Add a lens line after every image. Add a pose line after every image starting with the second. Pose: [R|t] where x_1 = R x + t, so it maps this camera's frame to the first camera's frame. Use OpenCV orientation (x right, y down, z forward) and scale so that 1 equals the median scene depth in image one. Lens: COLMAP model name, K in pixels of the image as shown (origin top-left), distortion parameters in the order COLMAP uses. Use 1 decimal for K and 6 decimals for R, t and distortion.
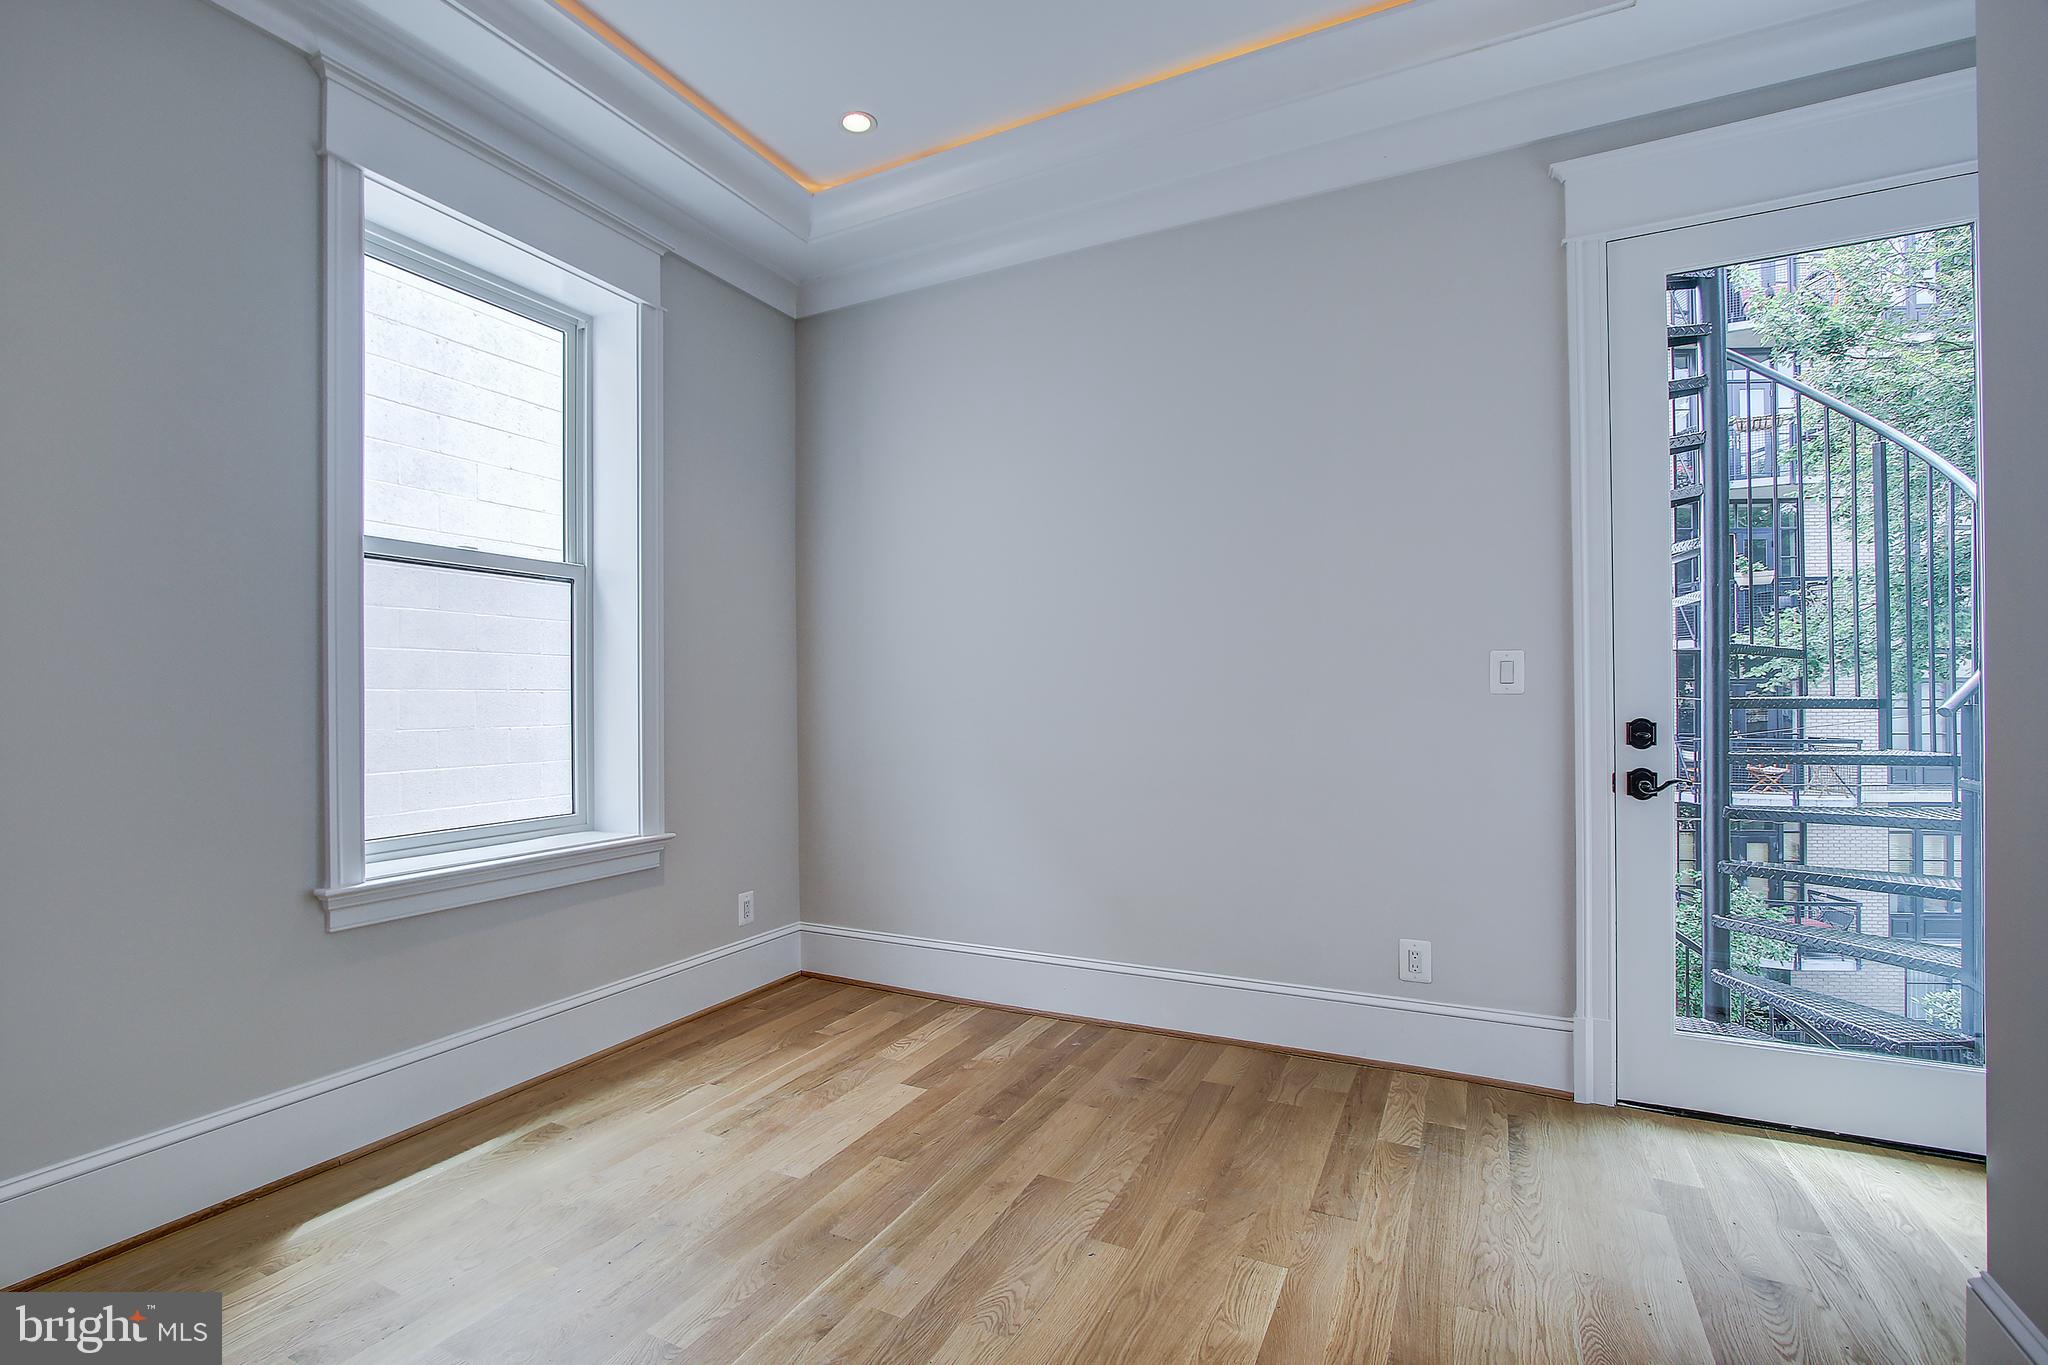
lens RADIAL K [[944.1, 0, 978.2], [0, 944.1, 694.9], [0, 0, 1]] dist [-0.017067, 0.000846]
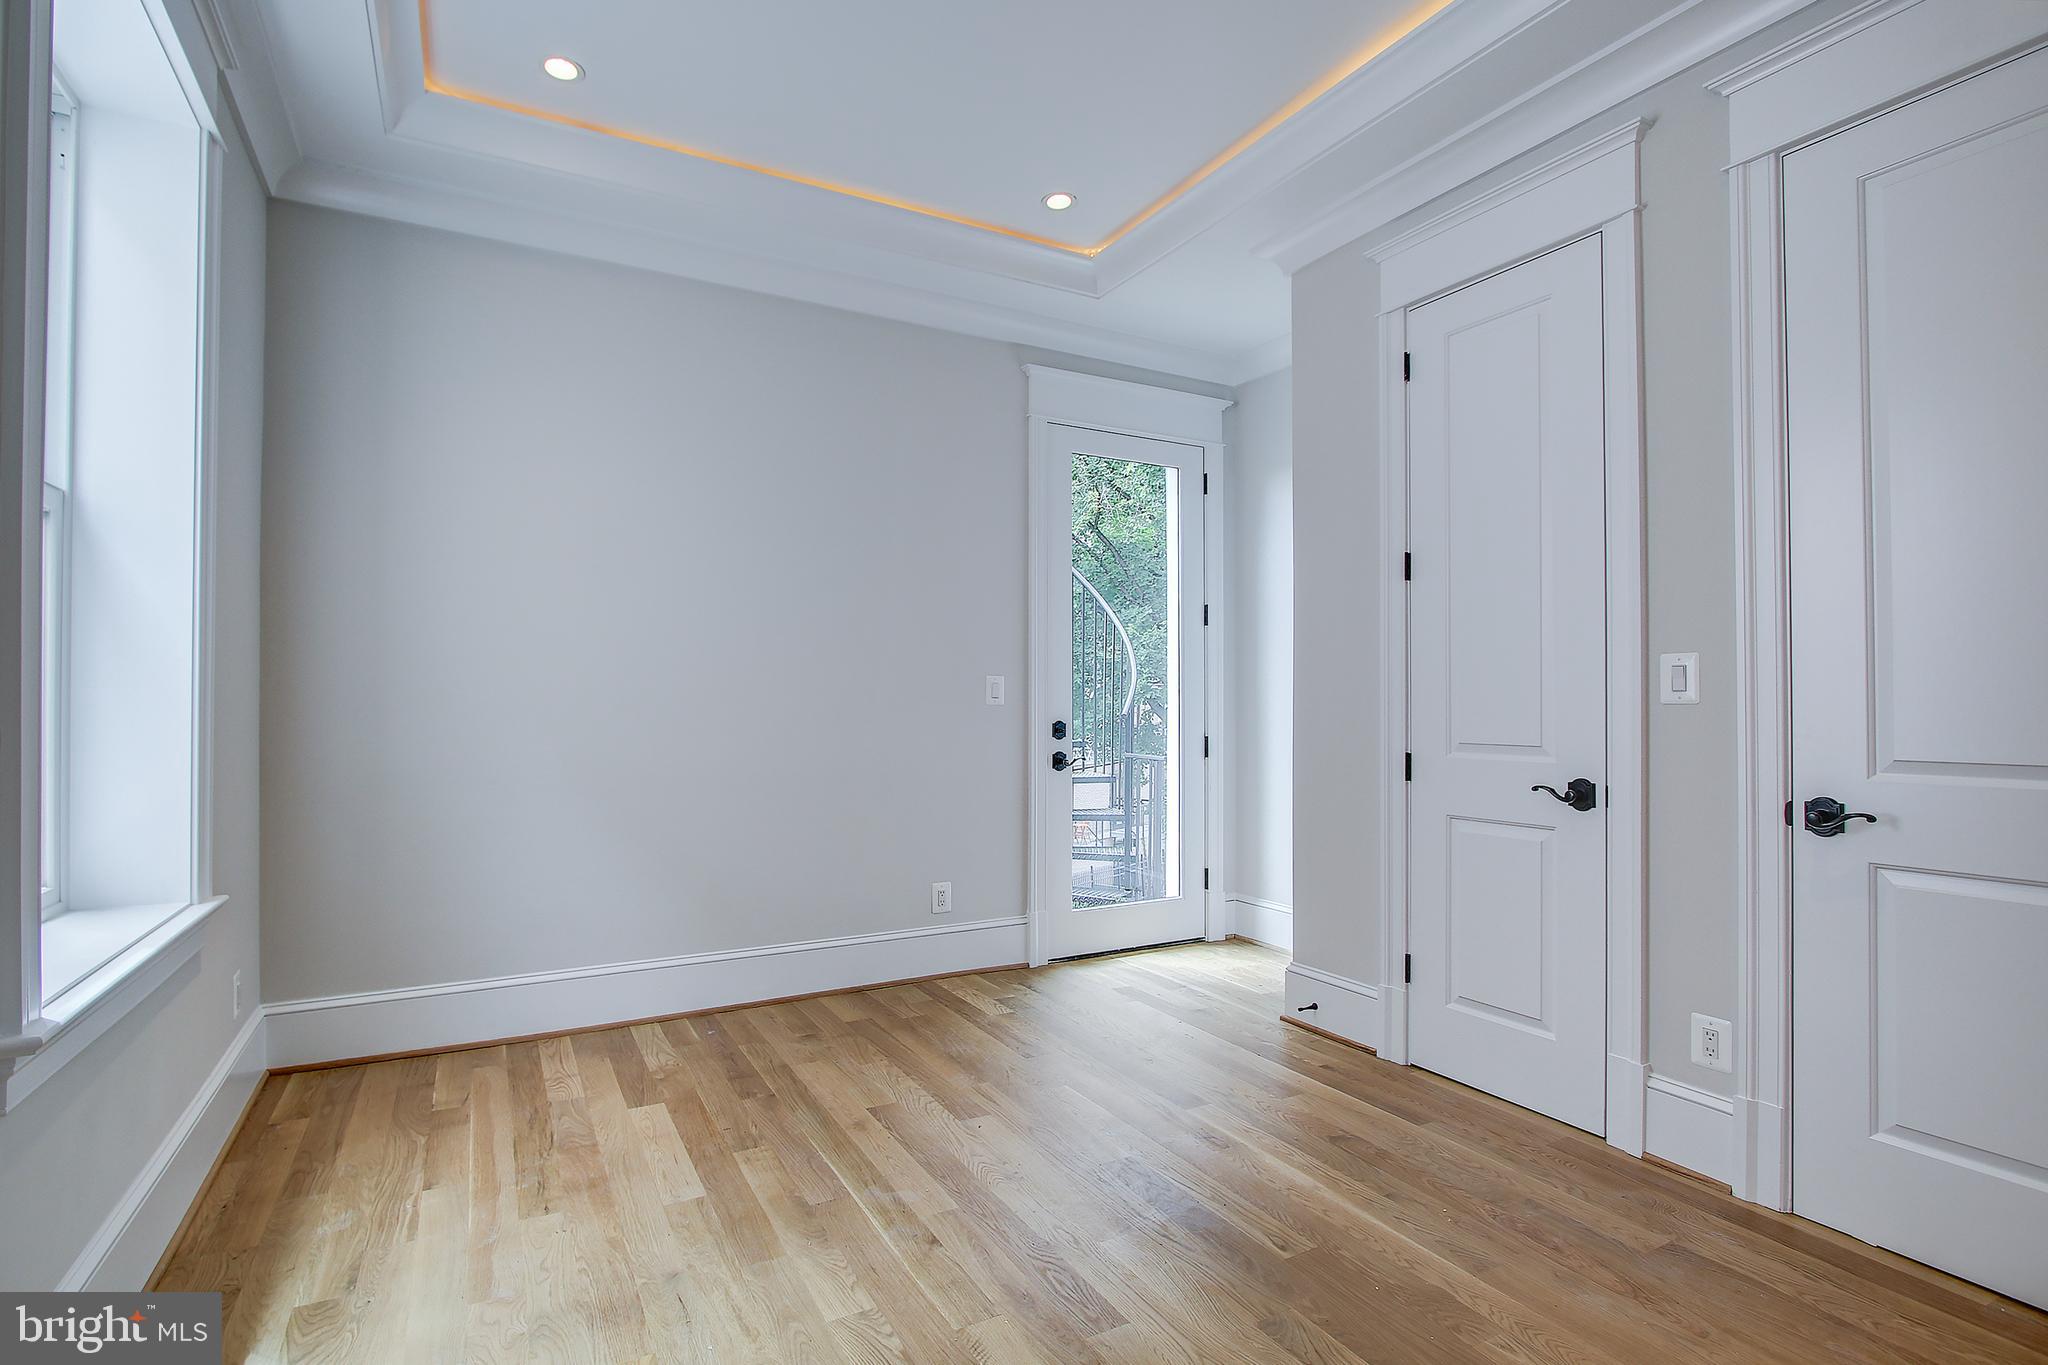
lens RADIAL K [[944.1, 0, 978.2], [0, 944.1, 694.9], [0, 0, 1]] dist [-0.017067, 0.000846]
pose [[0.569422, 0.016283, 0.821884, -0.693055], [-0.007647, 0.999865, -0.014511, 0.004467], [-0.822010, 0.001978, 0.569470, 0.172052]]
